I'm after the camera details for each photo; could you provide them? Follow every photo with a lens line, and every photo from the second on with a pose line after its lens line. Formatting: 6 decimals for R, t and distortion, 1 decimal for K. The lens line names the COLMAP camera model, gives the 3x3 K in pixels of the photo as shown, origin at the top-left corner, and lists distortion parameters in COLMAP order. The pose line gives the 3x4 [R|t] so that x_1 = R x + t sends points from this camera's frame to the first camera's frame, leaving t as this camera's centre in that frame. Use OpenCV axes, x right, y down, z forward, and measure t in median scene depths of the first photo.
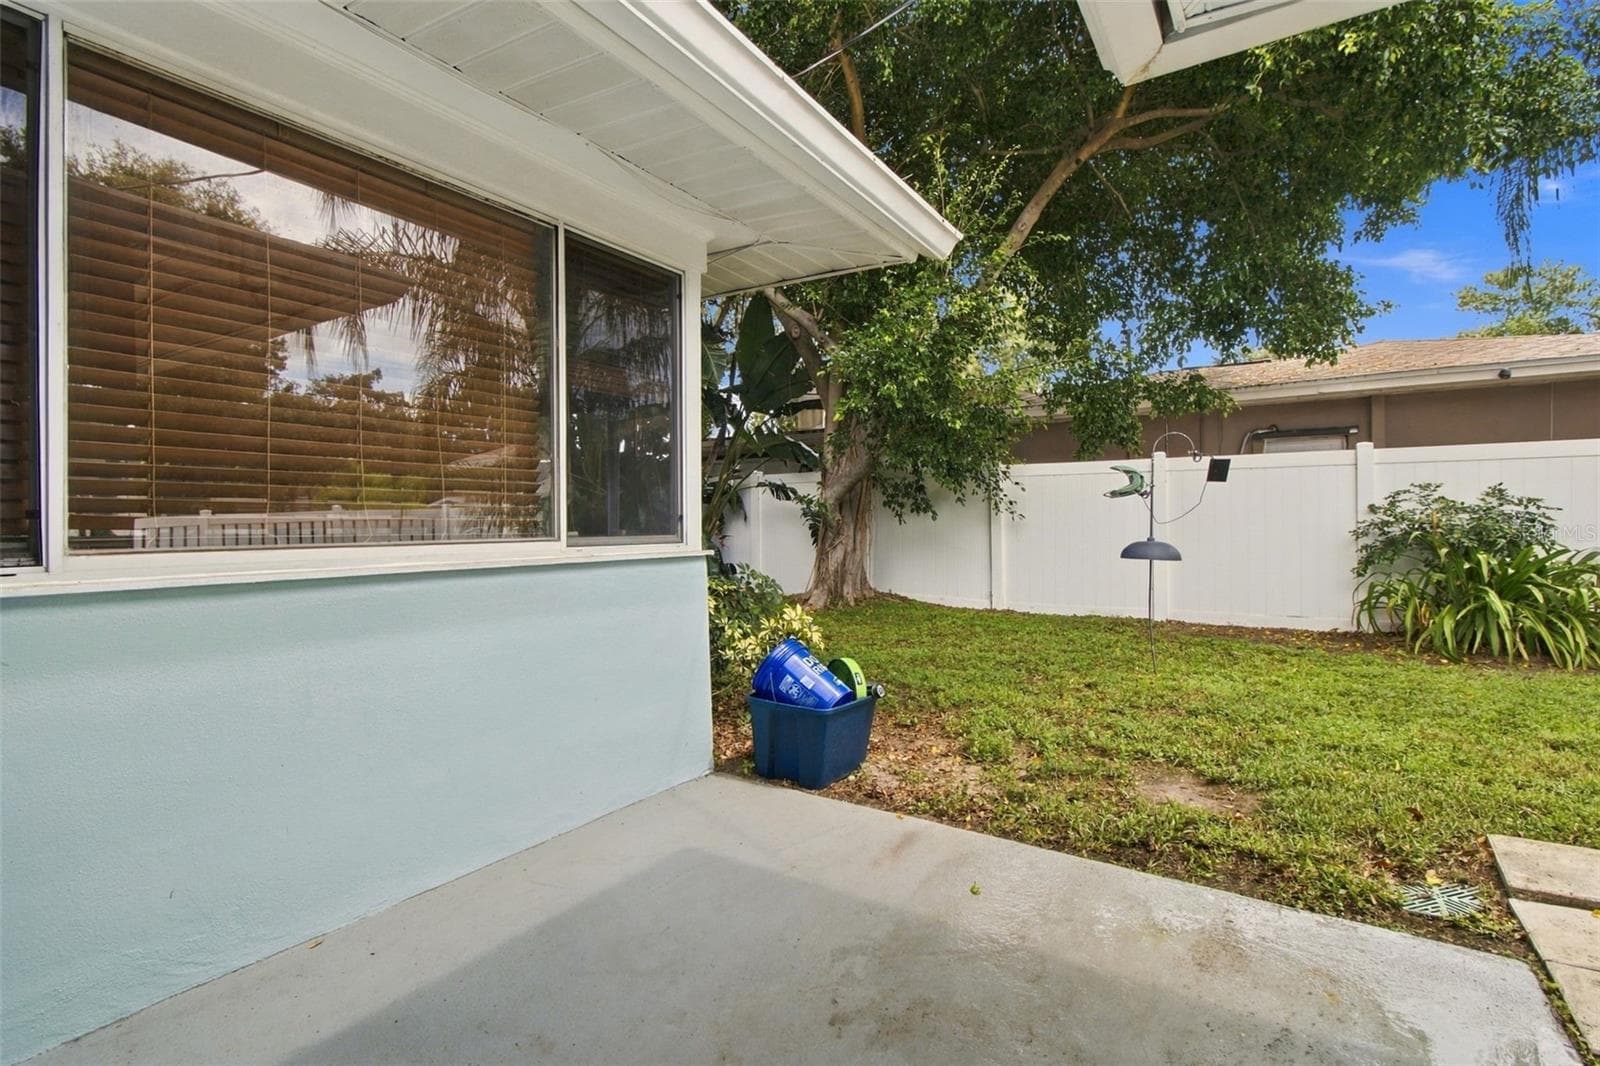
lens RADIAL K [[749.0, 0, 703.7], [0, 749.0, 526.9], [0, 0, 1]] dist [0.000783, 0.000496]
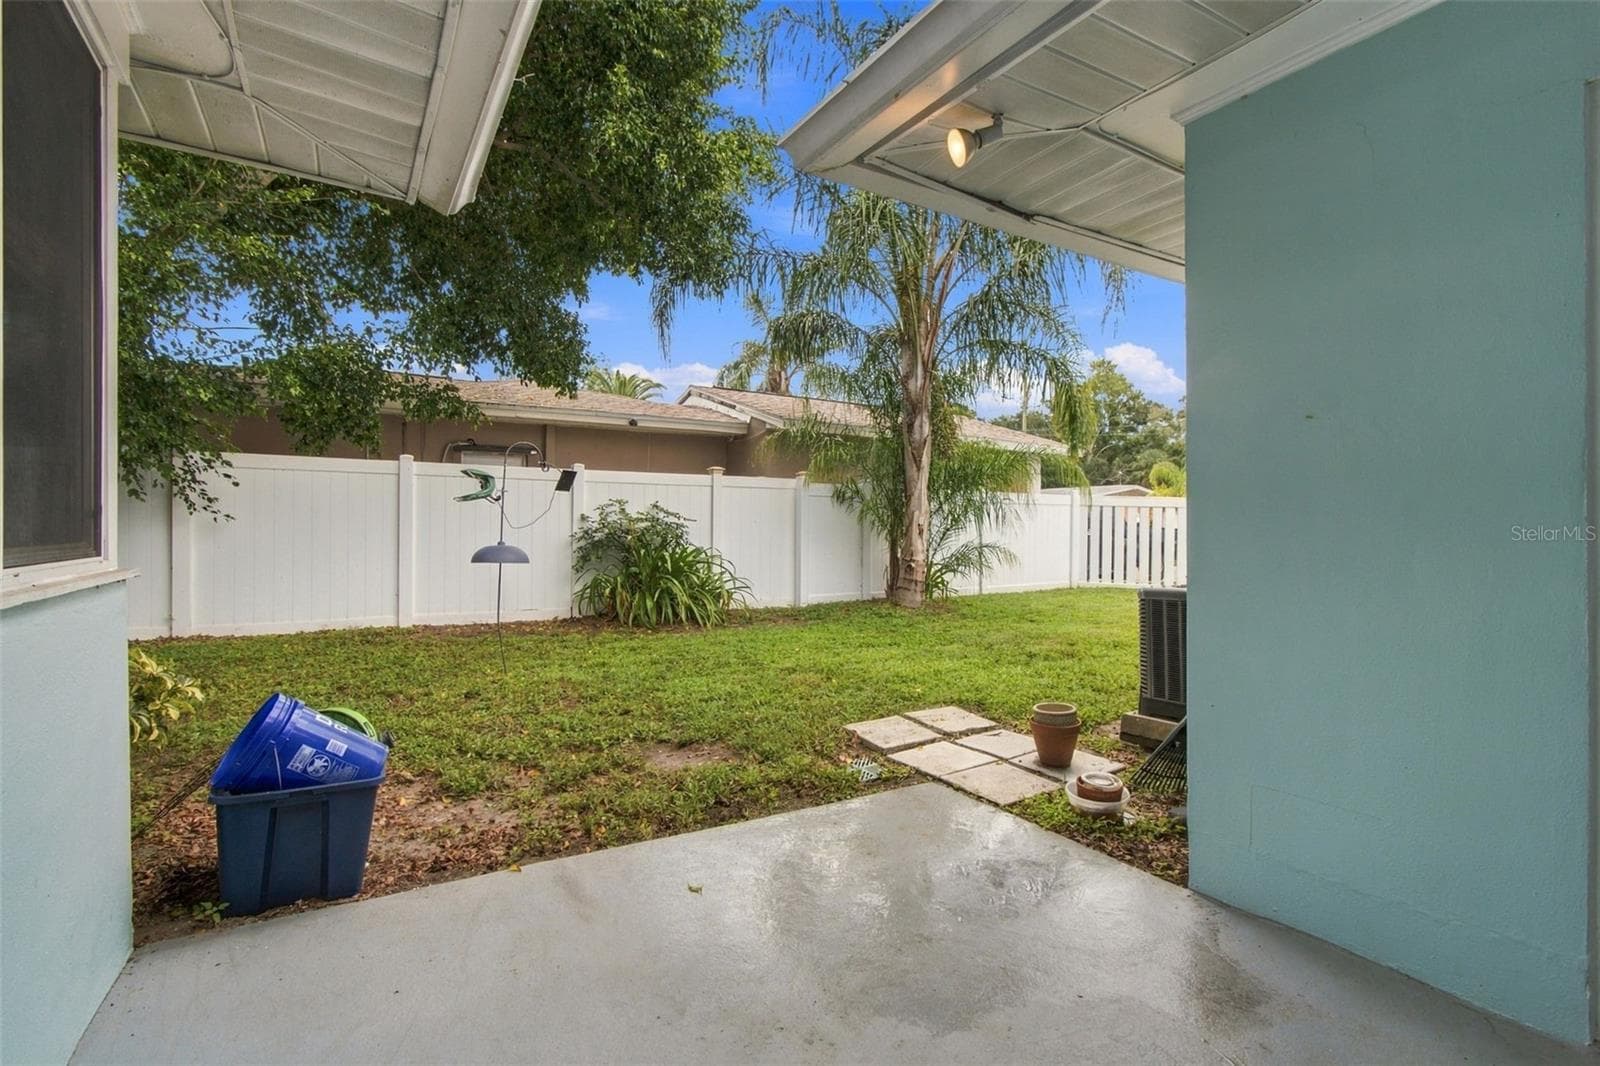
lens RADIAL K [[794.2, 0, 820.9], [0, 794.2, 526.0], [0, 0, 1]] dist [-0.027421, 0.000210]
pose [[0.370901, 0.010865, 0.928609, -0.266856], [-0.004396, 0.999941, -0.009944, 0.001497], [-0.928662, -0.000394, 0.370927, 0.207563]]
